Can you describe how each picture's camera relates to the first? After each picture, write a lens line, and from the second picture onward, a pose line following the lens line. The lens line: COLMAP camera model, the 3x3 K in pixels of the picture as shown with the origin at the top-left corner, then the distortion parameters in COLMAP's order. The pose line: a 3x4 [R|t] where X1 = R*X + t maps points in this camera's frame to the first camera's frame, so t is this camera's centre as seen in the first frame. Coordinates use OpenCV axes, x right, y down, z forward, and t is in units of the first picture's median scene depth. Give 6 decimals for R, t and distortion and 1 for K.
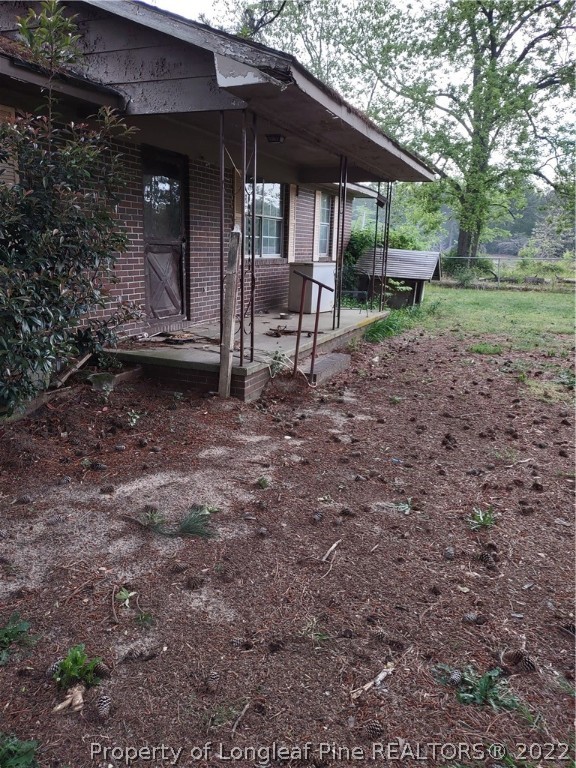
lens RADIAL K [[576.2, 0, 284.9], [0, 576.2, 384.0], [0, 0, 1]] dist [0.076753, -0.107259]
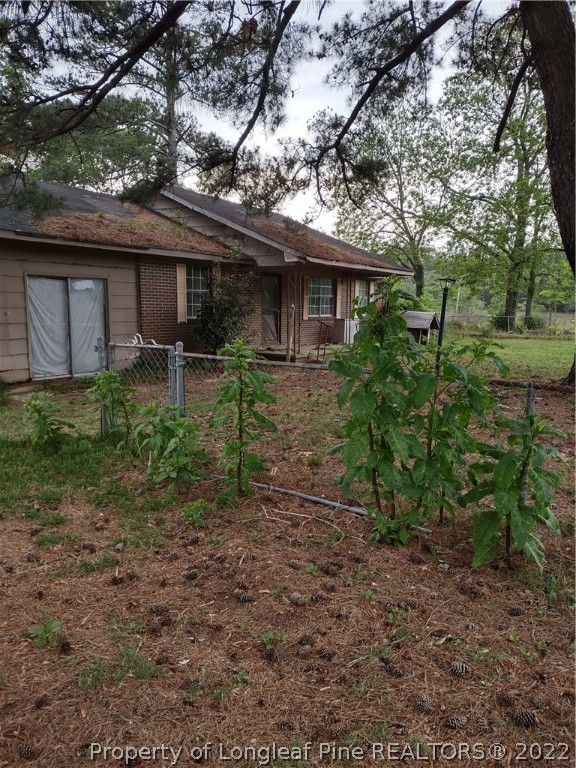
lens RADIAL K [[521.0, 0, 313.0], [0, 521.0, 374.3], [0, 0, 1]] dist [0.074352, -0.064778]
pose [[0.990370, 0.000664, -0.138445, 0.246472], [-0.016243, 0.993639, -0.111432, 0.236391], [0.137490, 0.112607, 0.984081, -0.981883]]
